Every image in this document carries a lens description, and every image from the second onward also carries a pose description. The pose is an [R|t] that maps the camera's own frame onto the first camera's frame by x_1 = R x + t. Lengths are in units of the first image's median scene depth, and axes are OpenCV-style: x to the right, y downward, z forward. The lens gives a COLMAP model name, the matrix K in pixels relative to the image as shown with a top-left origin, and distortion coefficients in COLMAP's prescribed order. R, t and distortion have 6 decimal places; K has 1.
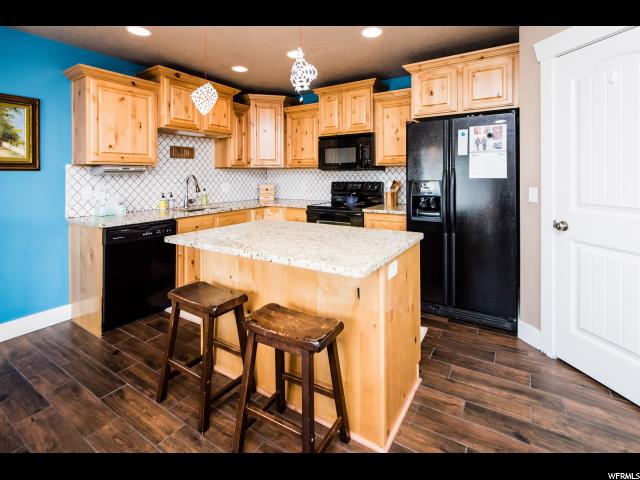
lens RADIAL K [[277.5, 0, 365.9], [0, 277.5, 174.2], [0, 0, 1]] dist [-0.002503, -0.001147]
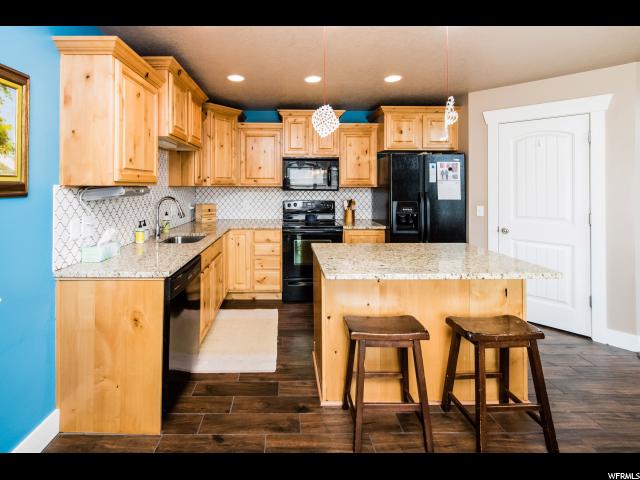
lens RADIAL K [[258.8, 0, 287.2], [0, 258.8, 182.6], [0, 0, 1]] dist [-0.001716, -0.000054]
pose [[0.878984, 0.018965, 0.476475, -0.888546], [-0.012978, 0.999790, -0.015854, -0.038165], [-0.476675, 0.007752, 0.879045, 0.231538]]
